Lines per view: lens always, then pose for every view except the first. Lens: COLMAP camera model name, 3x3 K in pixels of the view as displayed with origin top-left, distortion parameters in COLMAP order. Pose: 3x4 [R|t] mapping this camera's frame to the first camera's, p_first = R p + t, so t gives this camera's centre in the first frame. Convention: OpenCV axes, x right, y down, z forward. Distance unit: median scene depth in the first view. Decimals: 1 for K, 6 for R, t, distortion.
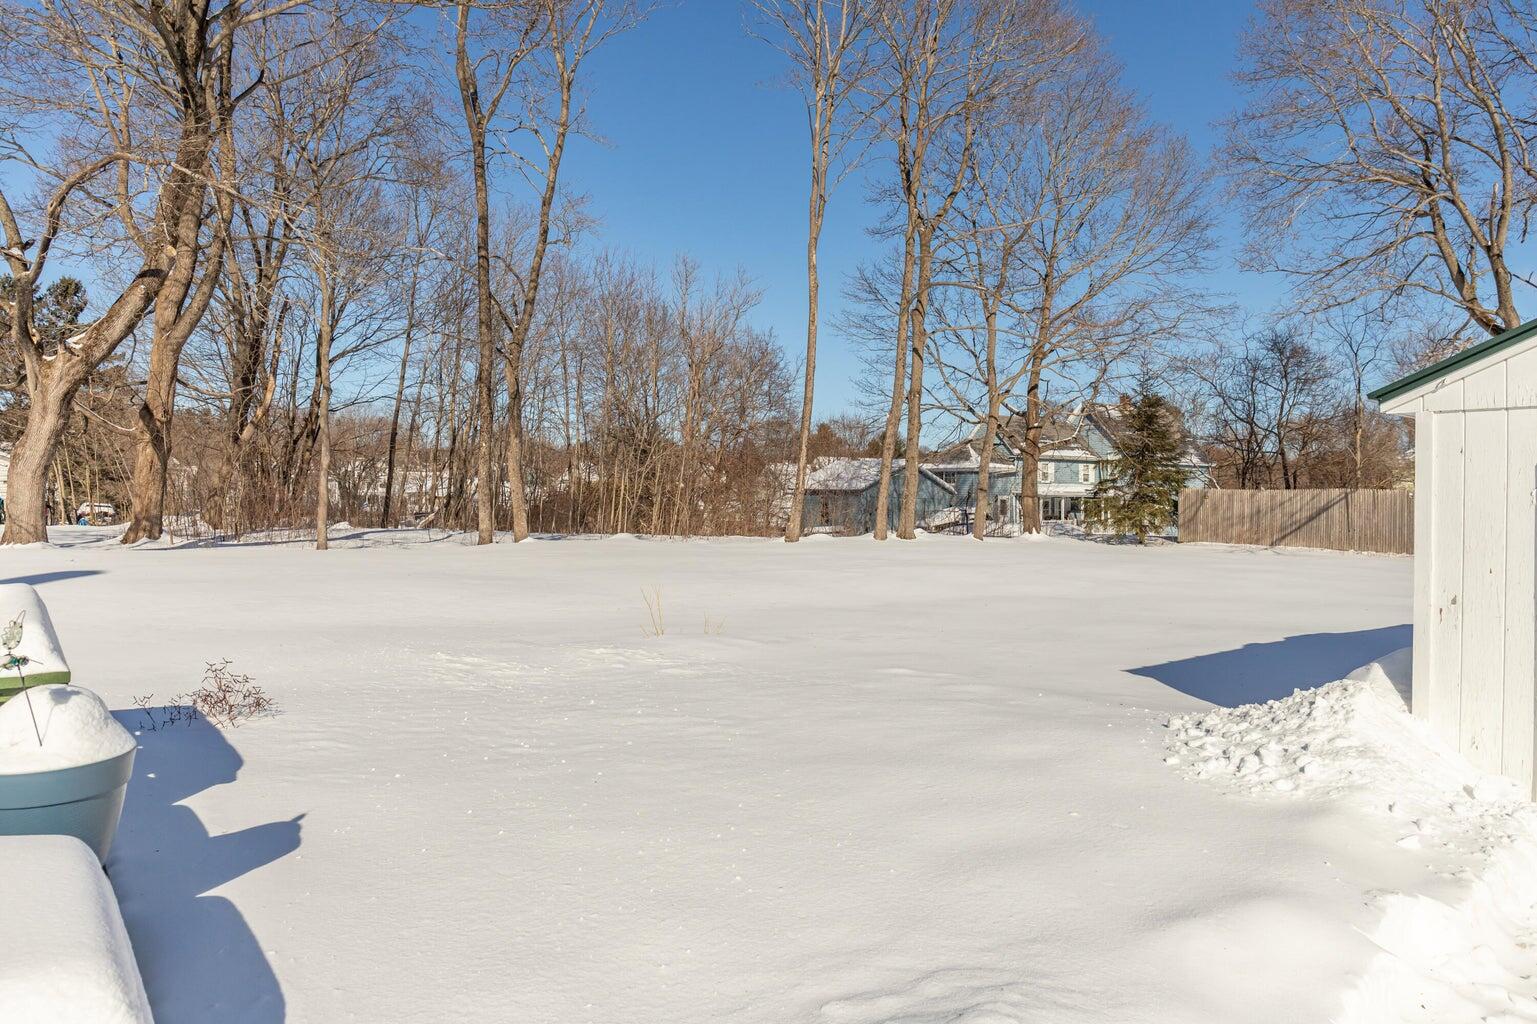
lens RADIAL K [[1093.9, 0, 768.7], [0, 1093.9, 500.3], [0, 0, 1]] dist [-0.007878, -0.012605]
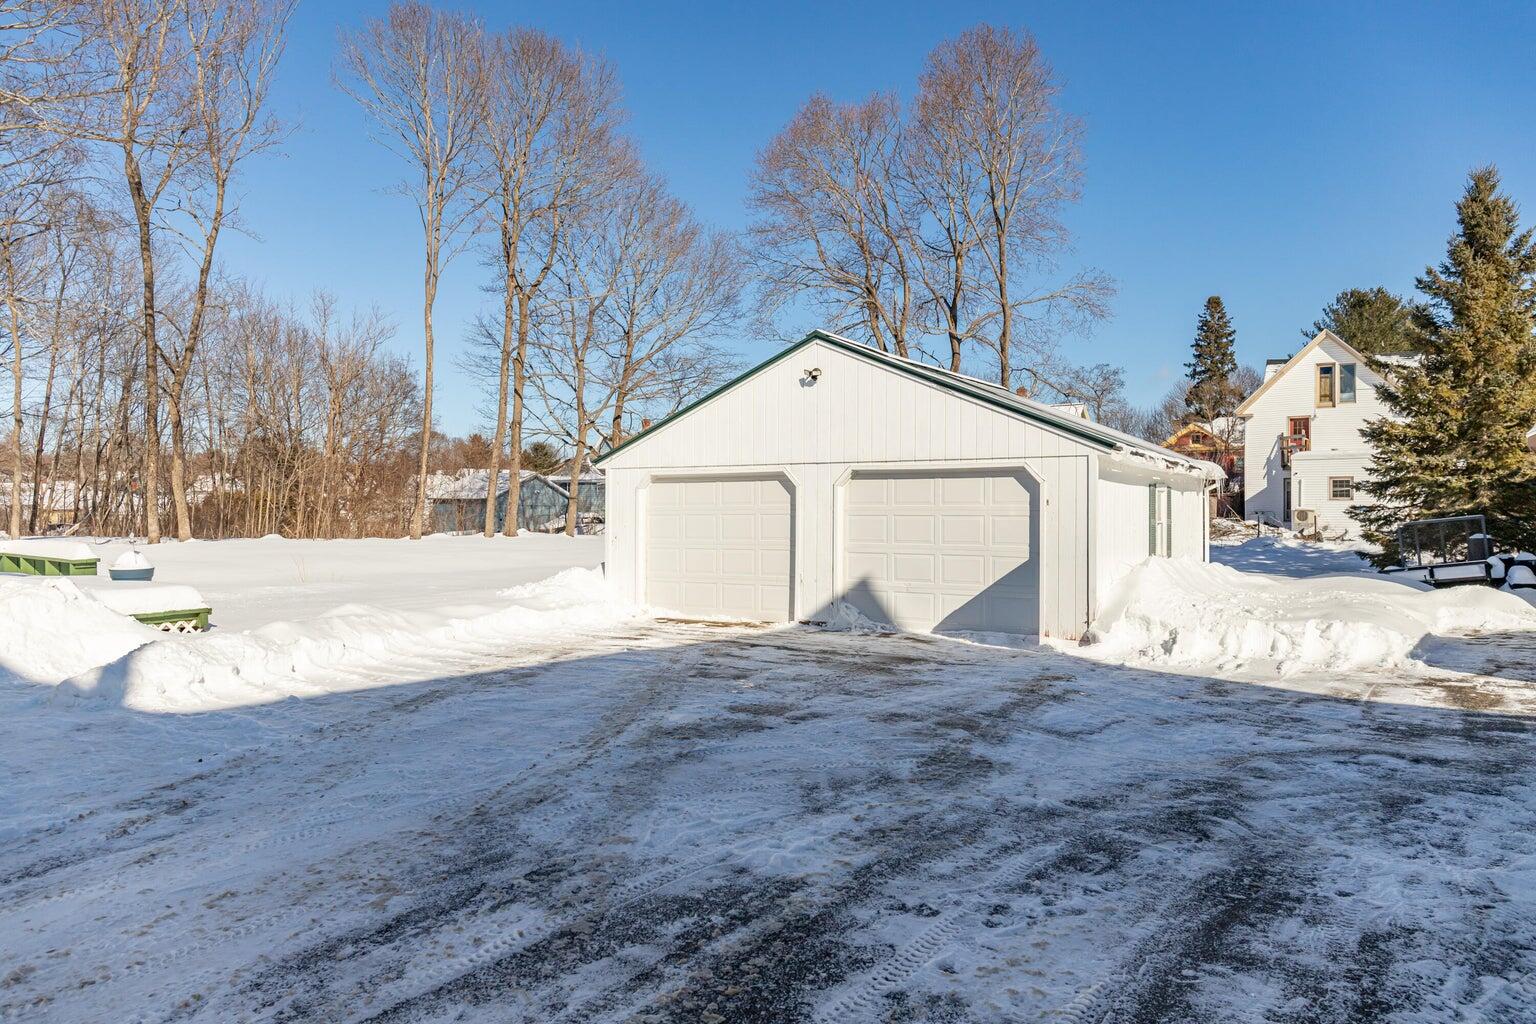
lens RADIAL K [[1093.2, 0, 763.5], [0, 1093.2, 527.3], [0, 0, 1]] dist [-0.007878, -0.012605]
pose [[0.955232, -0.014262, 0.295513, 0.025805], [0.009054, 0.999779, 0.018984, 0.002044], [-0.295719, -0.015458, 0.955150, -0.270371]]
